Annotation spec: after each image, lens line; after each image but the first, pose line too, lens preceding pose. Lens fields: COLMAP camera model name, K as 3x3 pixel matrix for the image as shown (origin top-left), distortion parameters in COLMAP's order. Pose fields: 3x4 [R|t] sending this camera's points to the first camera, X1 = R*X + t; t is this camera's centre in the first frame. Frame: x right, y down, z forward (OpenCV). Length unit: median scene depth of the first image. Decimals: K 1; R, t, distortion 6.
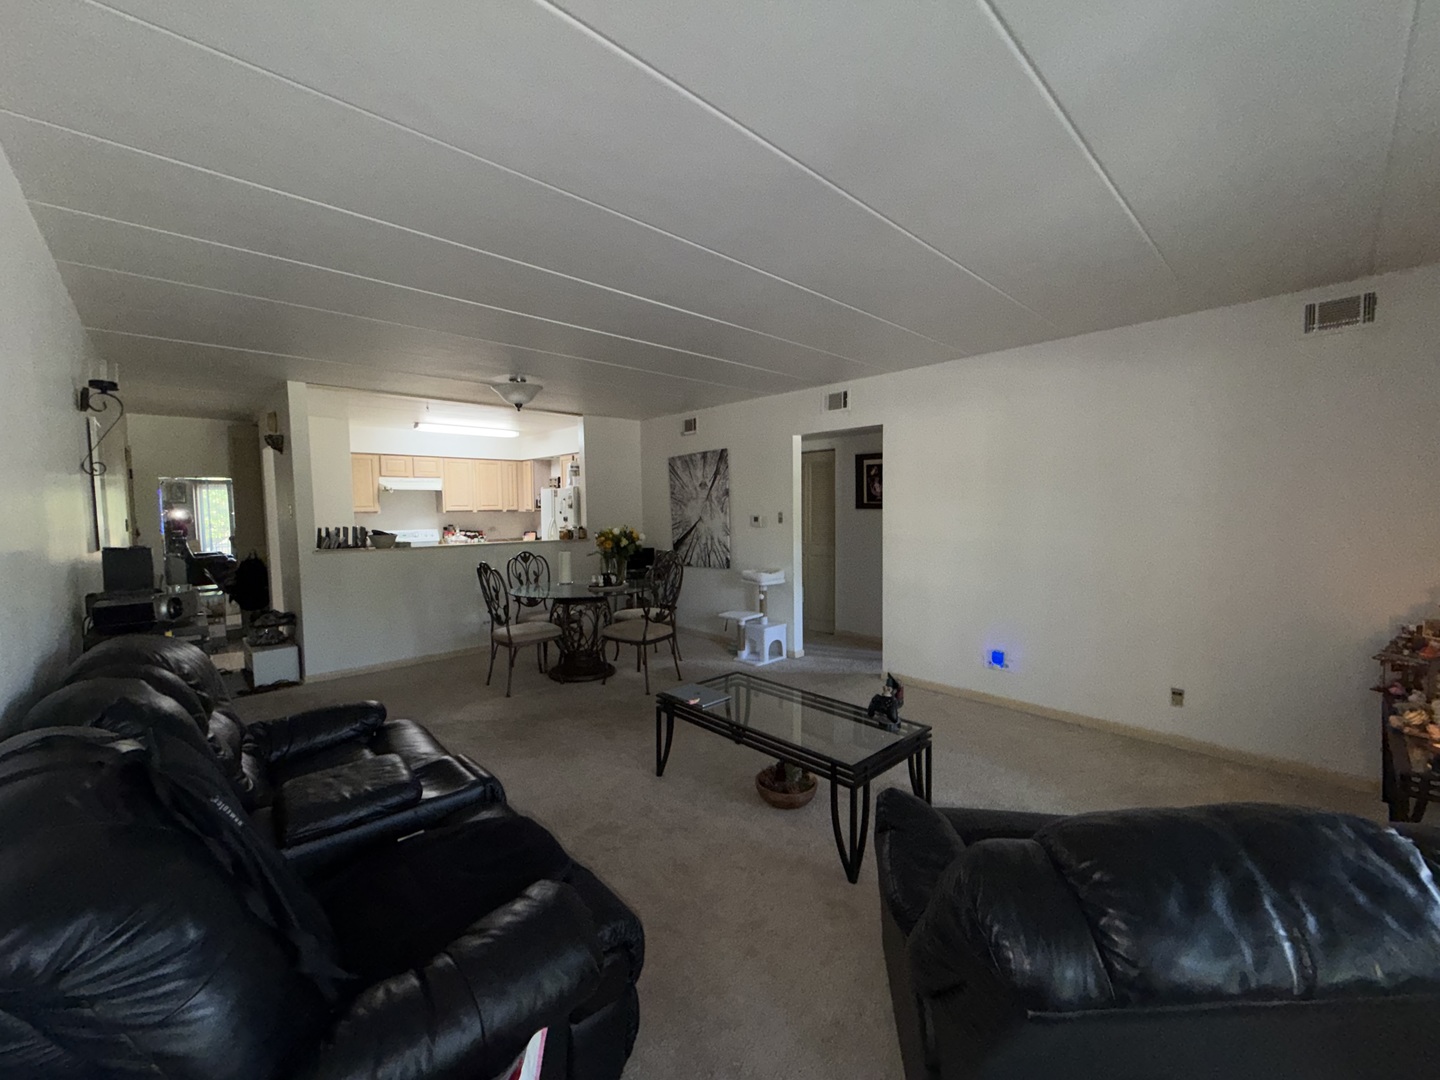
lens RADIAL K [[576.1, 0, 720.5], [0, 576.1, 539.9], [0, 0, 1]] dist [-0.000370, -0.000102]
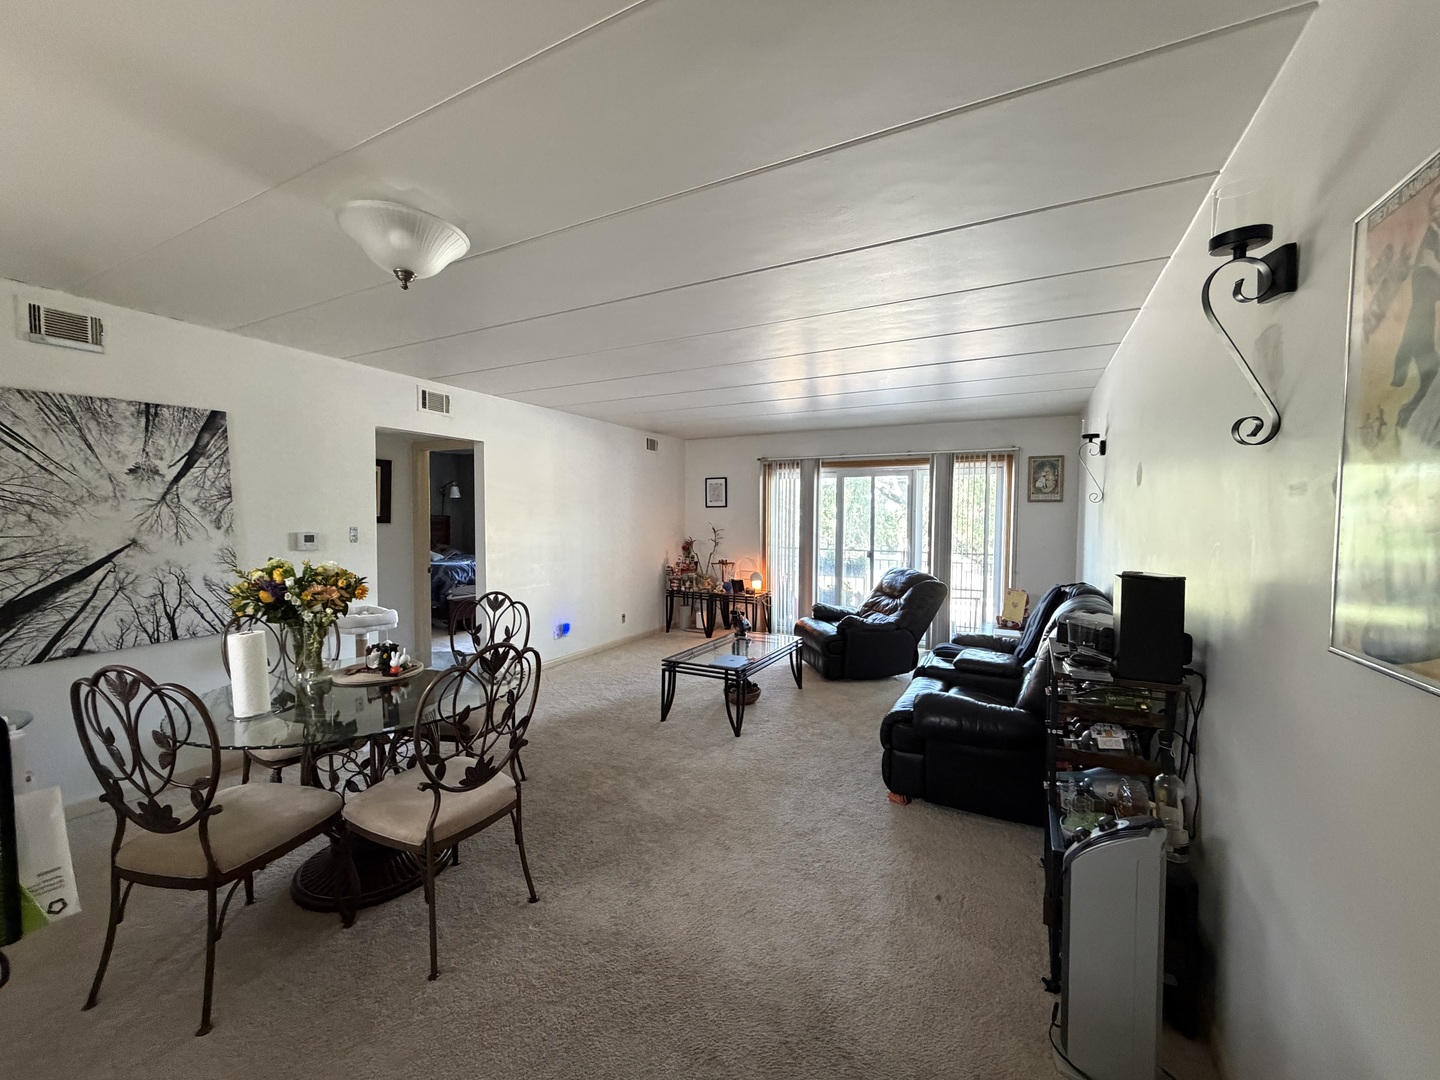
lens RADIAL K [[576.1, 0, 719.8], [0, 576.1, 542.7], [0, 0, 1]] dist [-0.000370, -0.000102]
pose [[-0.325644, -0.028120, 0.945074, -0.647433], [0.054752, 0.997319, 0.048540, -0.034867], [-0.943906, 0.067551, -0.323232, 0.723325]]
